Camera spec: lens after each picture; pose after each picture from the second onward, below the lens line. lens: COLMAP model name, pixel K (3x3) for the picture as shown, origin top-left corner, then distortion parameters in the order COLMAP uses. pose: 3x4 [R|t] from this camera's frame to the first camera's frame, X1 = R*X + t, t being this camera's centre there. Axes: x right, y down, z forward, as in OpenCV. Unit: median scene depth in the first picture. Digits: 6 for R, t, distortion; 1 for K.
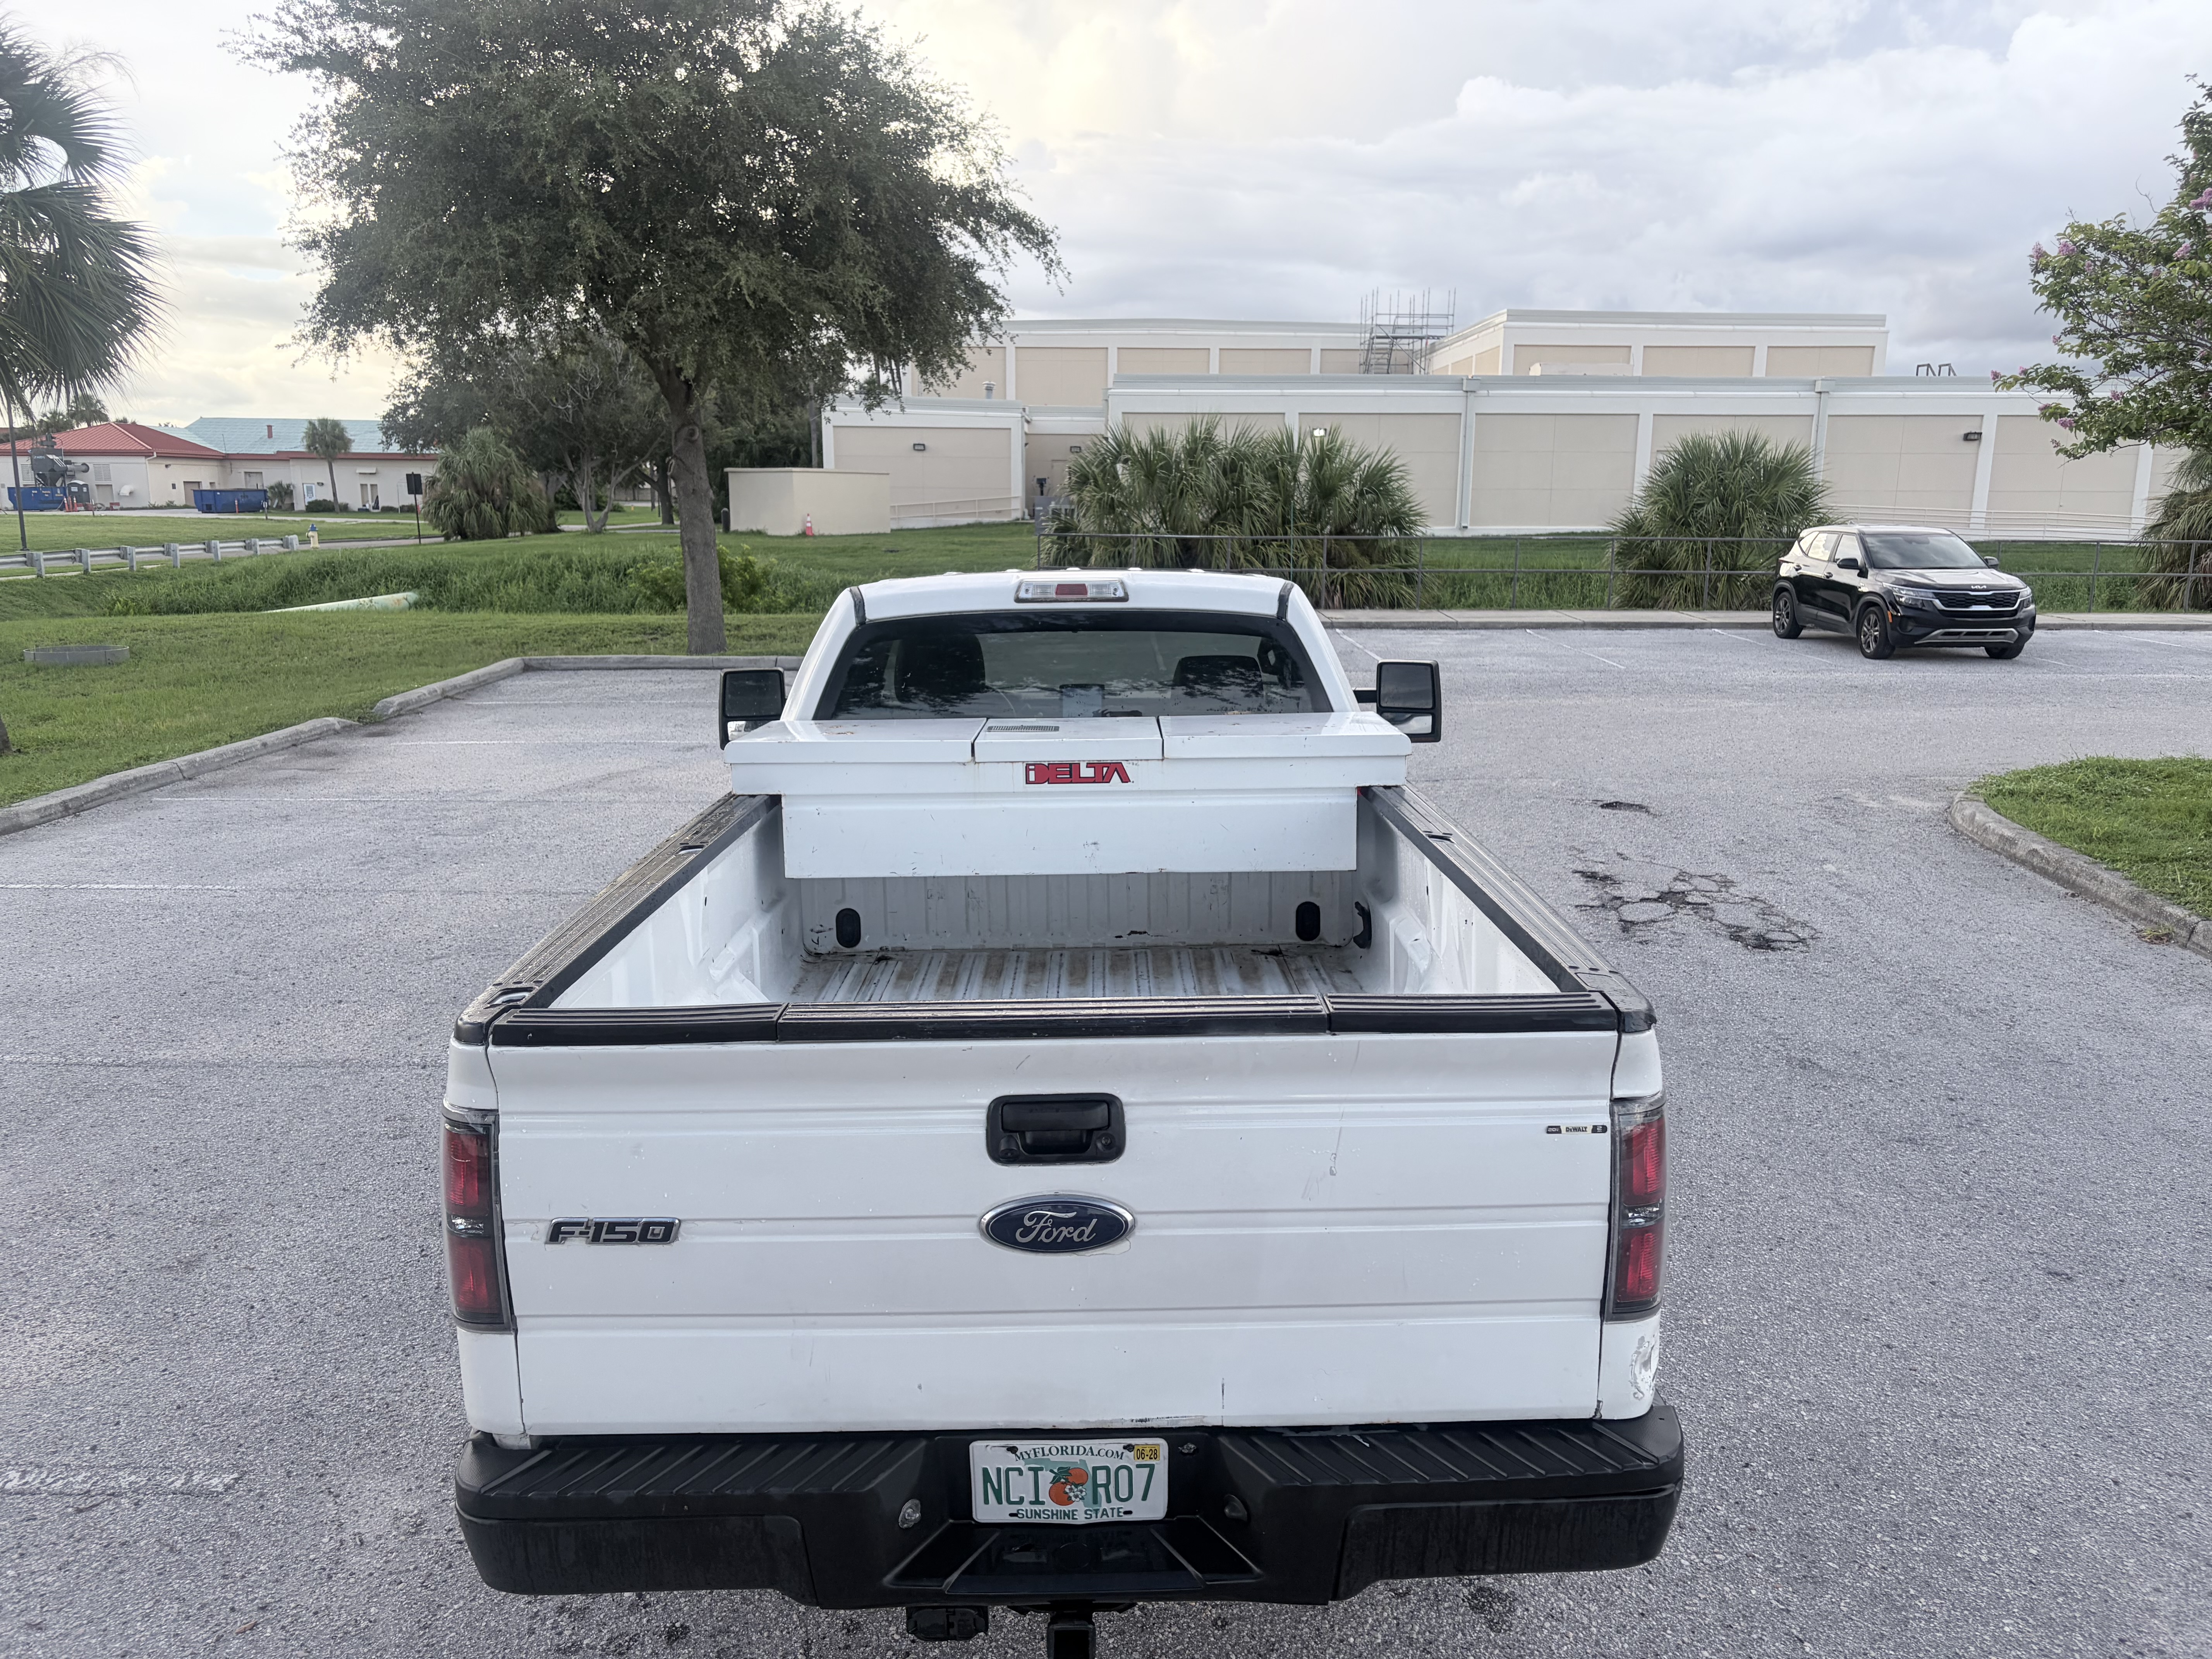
lens RADIAL K [[1688.1, 0, 1060.0], [0, 1688.1, 848.5], [0, 0, 1]] dist [0.046235, -0.052933]
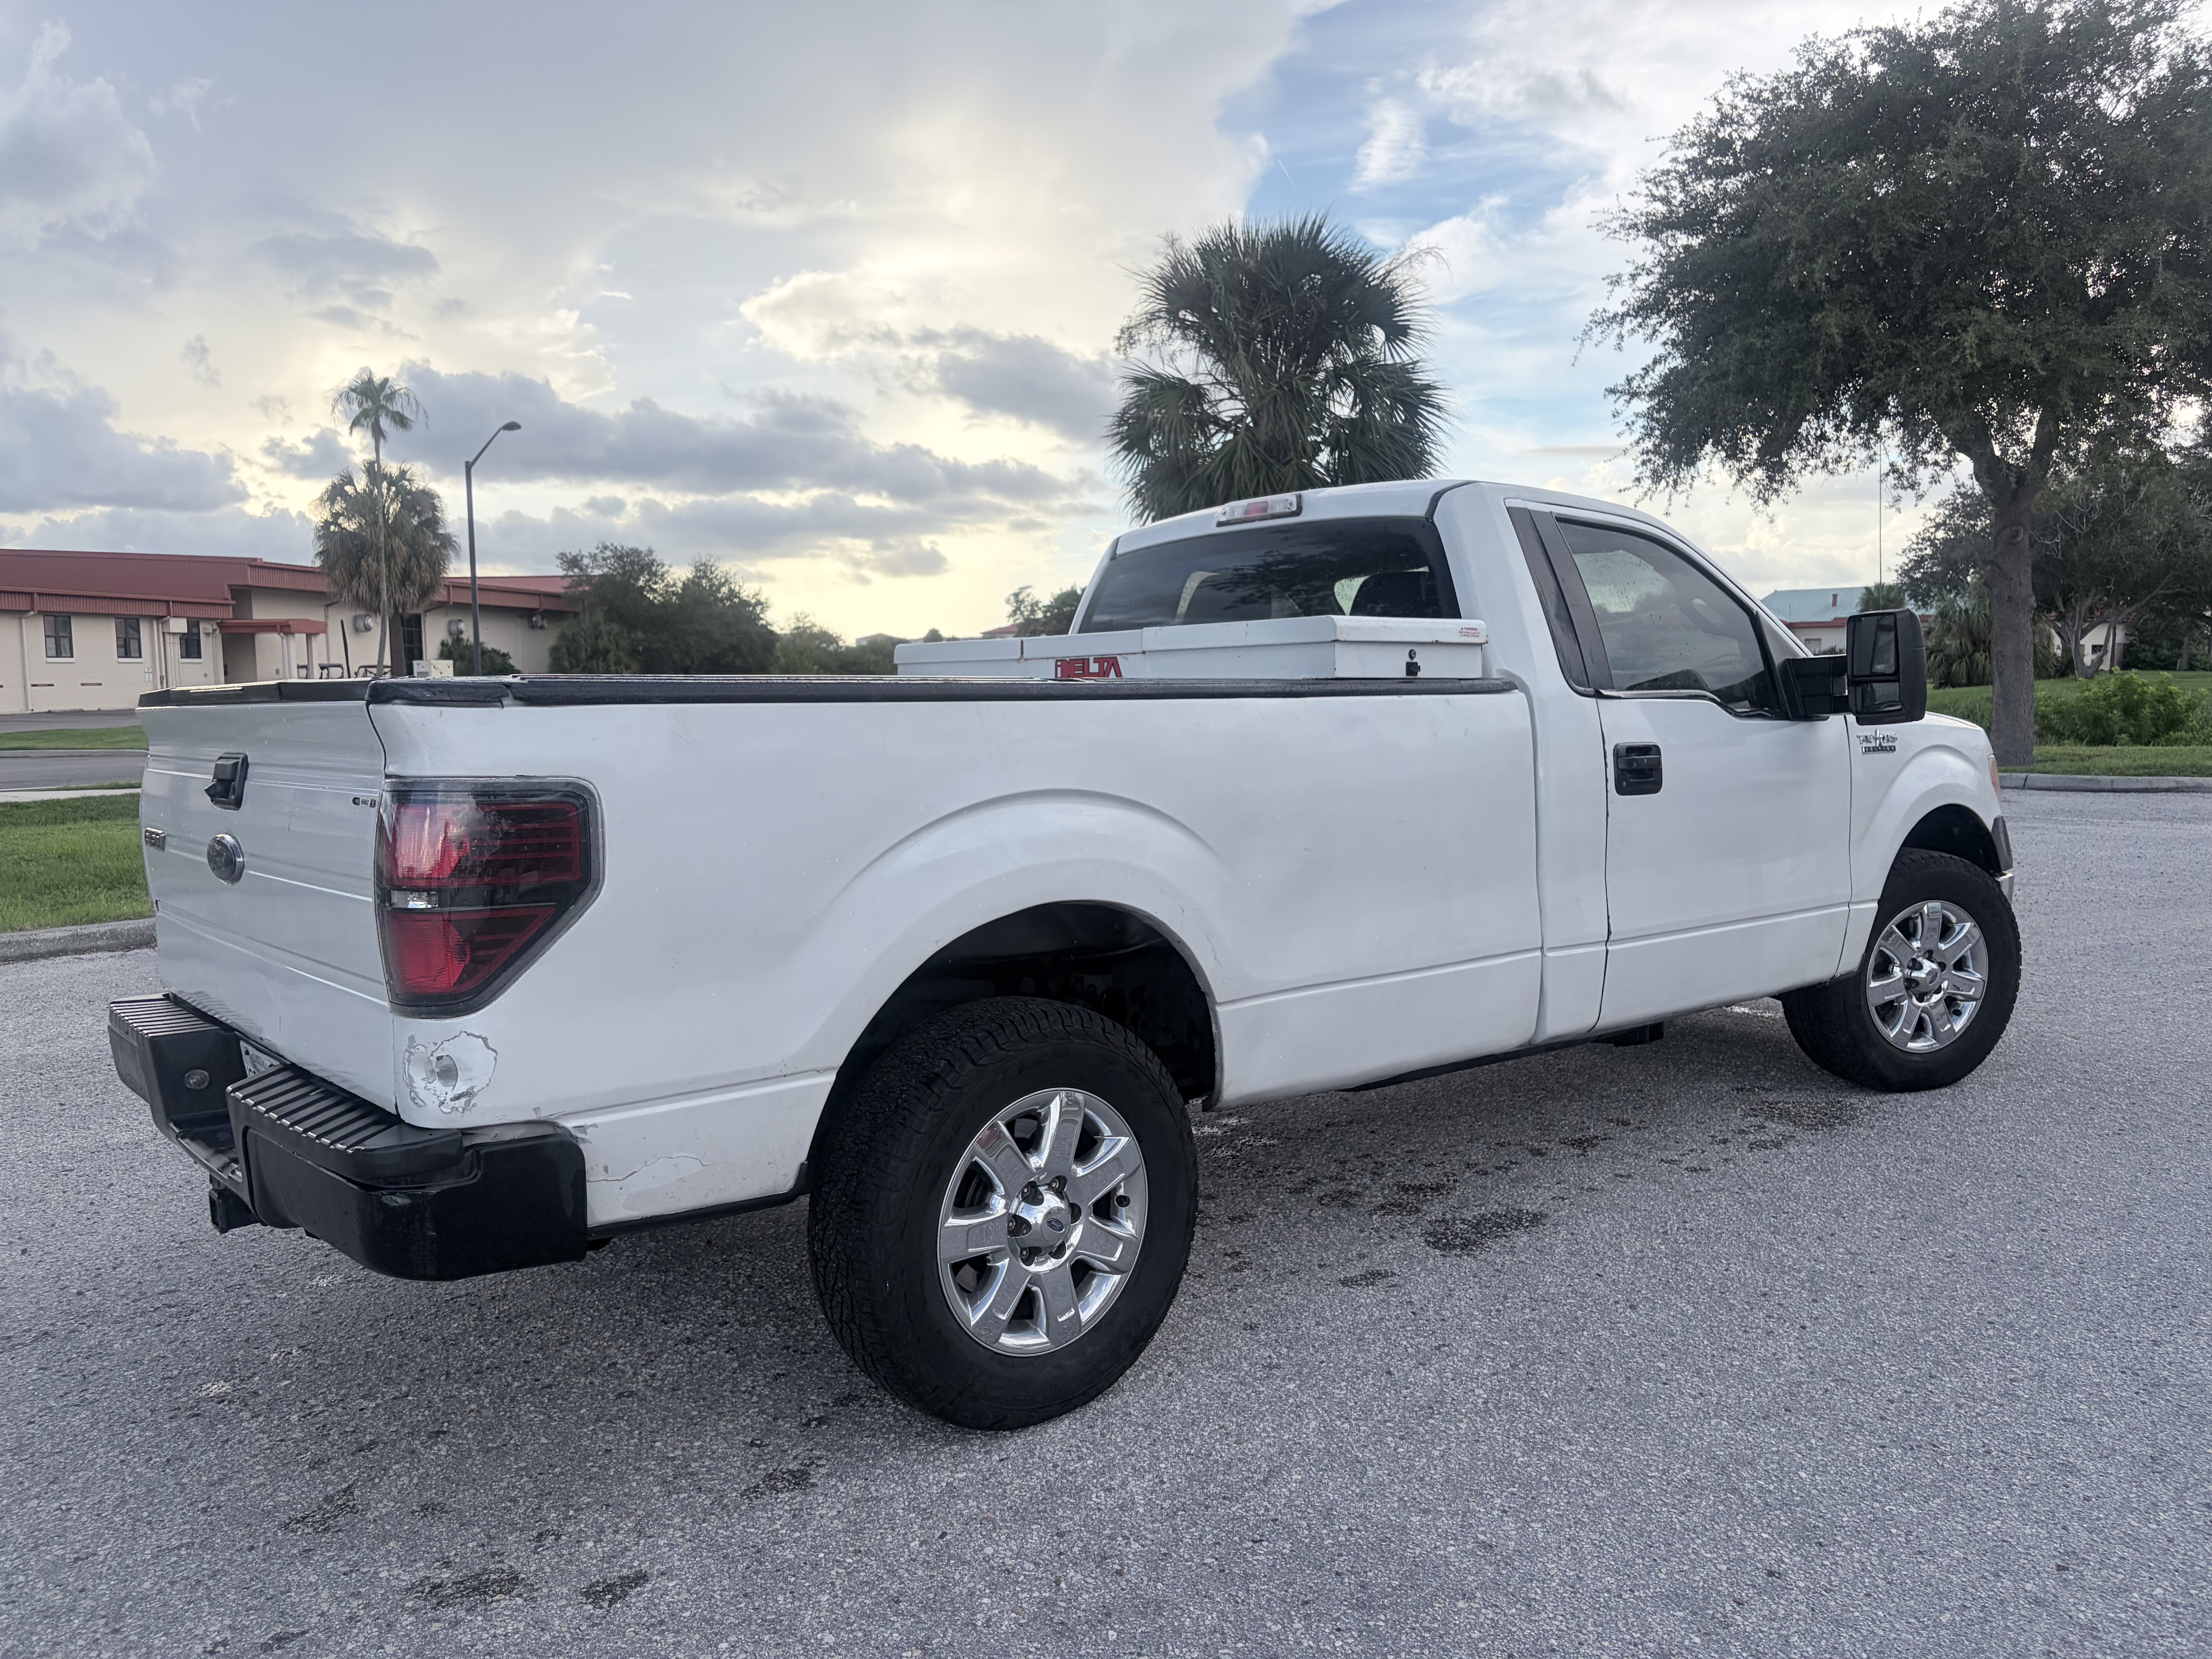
lens RADIAL K [[1688.1, 0, 1100.8], [0, 1688.1, 844.4], [0, 0, 1]] dist [0.046235, -0.052933]
pose [[0.635242, 0.065198, -0.769556, 0.176874], [-0.148205, 0.988202, -0.038617, 0.021227], [0.757959, 0.138583, 0.637410, 0.089430]]
